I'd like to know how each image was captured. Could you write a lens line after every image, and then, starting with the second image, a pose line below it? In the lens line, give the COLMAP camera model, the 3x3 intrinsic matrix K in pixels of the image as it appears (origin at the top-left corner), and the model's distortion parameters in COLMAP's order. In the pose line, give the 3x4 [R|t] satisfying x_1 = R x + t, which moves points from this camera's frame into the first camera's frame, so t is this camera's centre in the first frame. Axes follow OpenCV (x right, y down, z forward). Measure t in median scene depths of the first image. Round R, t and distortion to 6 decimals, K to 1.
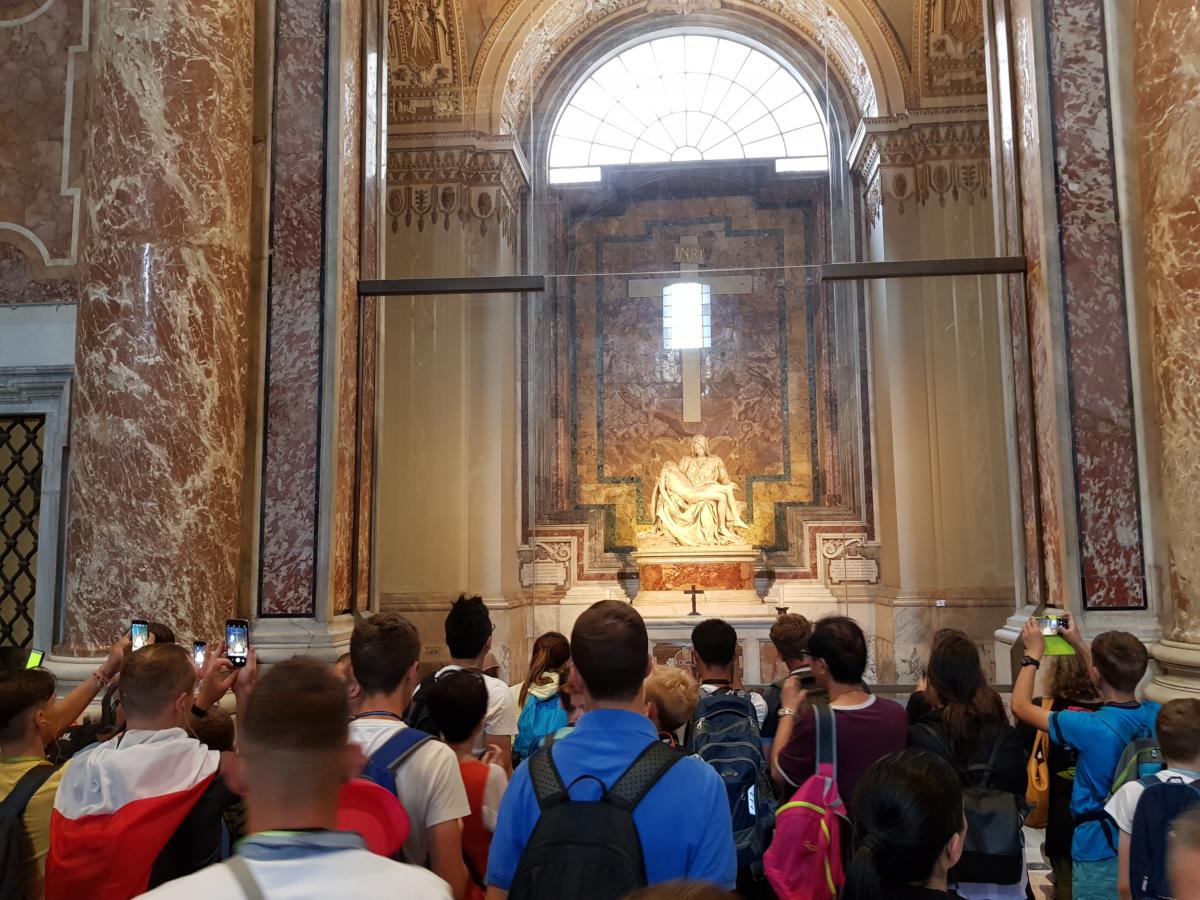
lens RADIAL K [[935.7, 0, 600.0], [0, 935.7, 450.0], [0, 0, 1]] dist [0.078024, -0.144257]
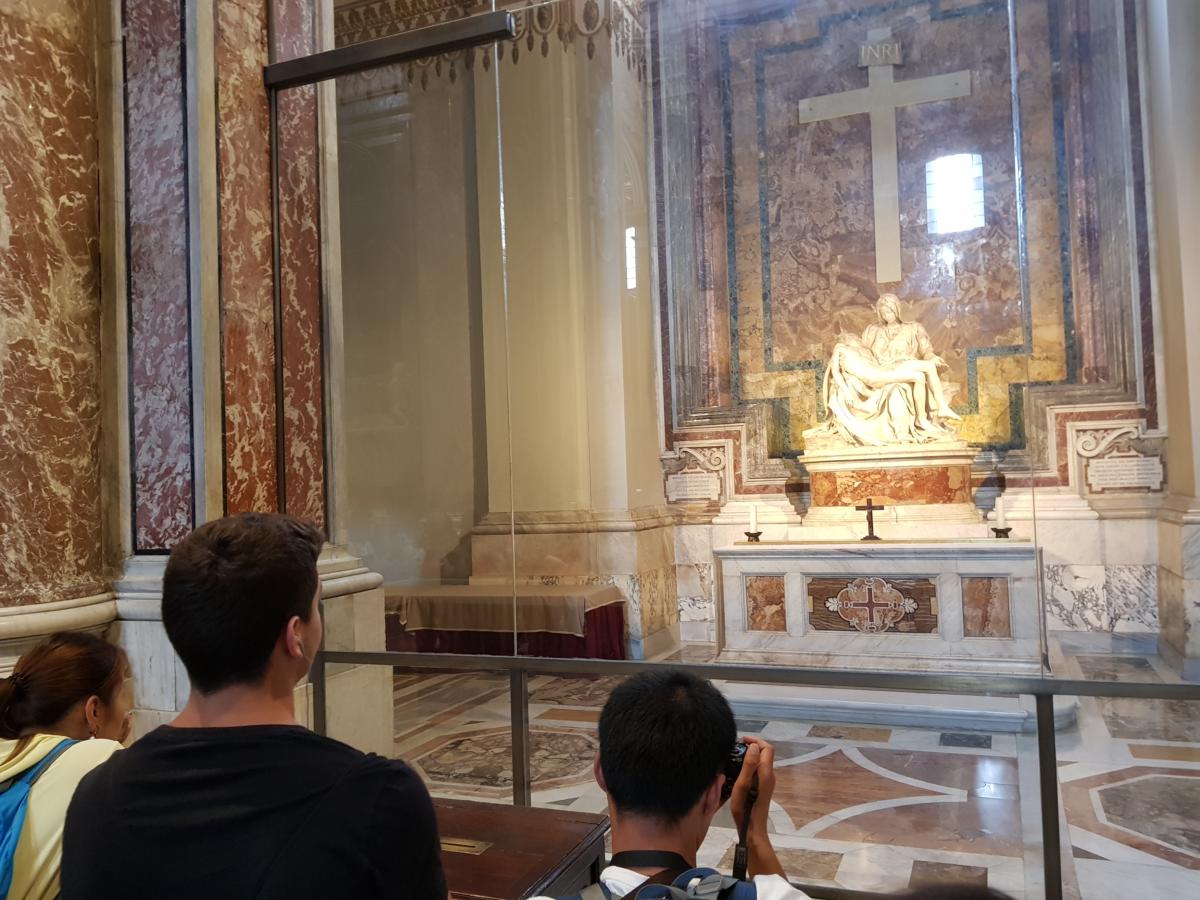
lens RADIAL K [[935.7, 0, 600.0], [0, 935.7, 450.0], [0, 0, 1]] dist [0.078024, -0.144257]
pose [[0.958952, -0.029725, -0.282005, 0.094216], [0.055185, 0.995039, 0.082772, 0.031361], [0.278146, -0.094937, 0.955836, 0.223472]]
